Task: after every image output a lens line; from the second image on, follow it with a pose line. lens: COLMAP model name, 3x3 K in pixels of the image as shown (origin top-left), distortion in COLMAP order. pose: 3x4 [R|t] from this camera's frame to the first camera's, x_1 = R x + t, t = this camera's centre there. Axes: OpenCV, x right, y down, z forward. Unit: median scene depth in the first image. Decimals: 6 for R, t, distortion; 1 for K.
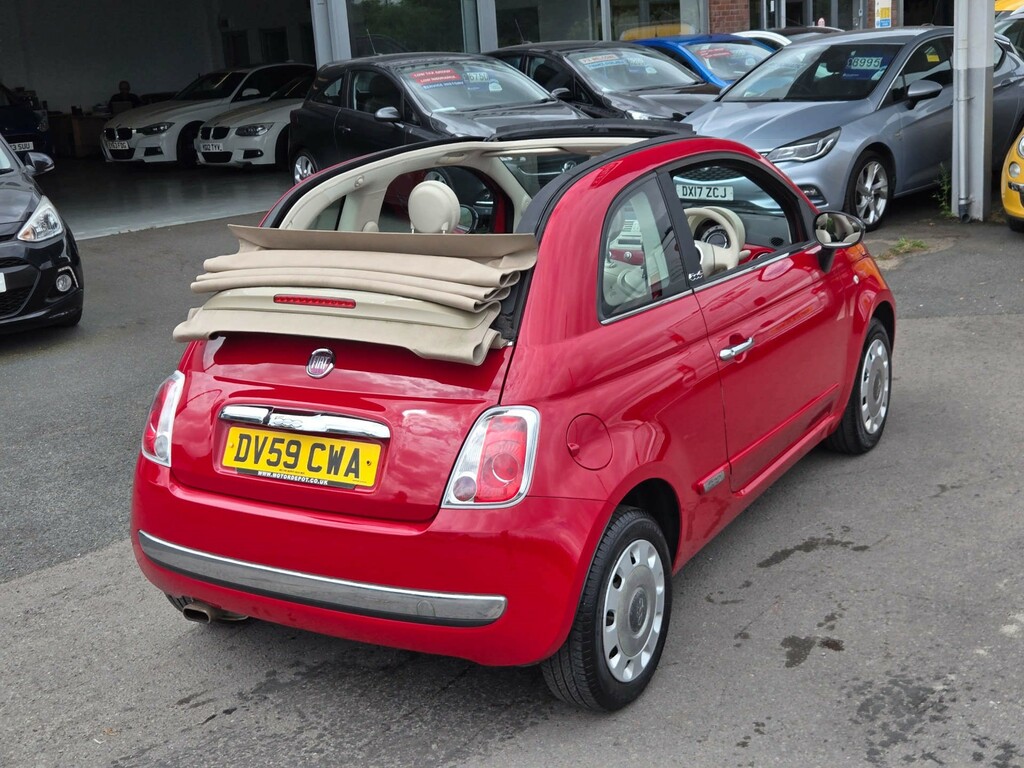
lens RADIAL K [[1400.9, 0, 512.0], [0, 1400.9, 384.0], [0, 0, 1]] dist [0.135129, 0.019719]
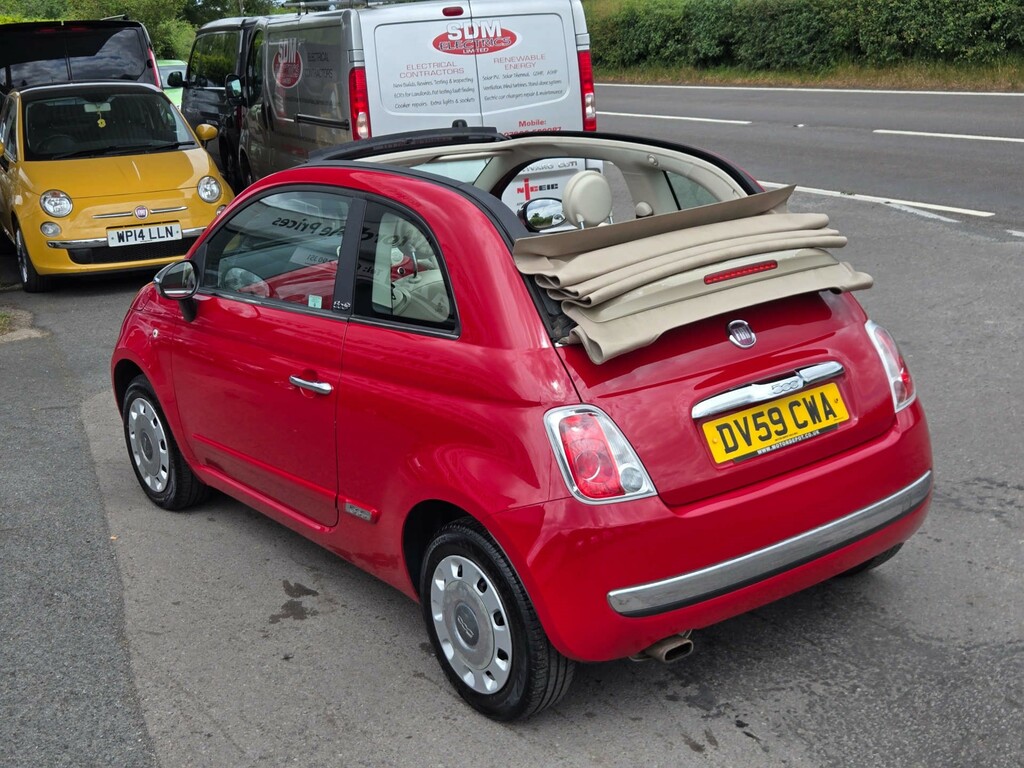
lens RADIAL K [[1382.5, 0, 497.8], [0, 1382.5, 387.0], [0, 0, 1]] dist [0.089300, -0.026824]
pose [[0.376385, -0.206386, 0.903183, -1.117227], [0.282781, 0.953943, 0.100141, -0.128641], [-0.882252, 0.217712, 0.417411, 0.755244]]
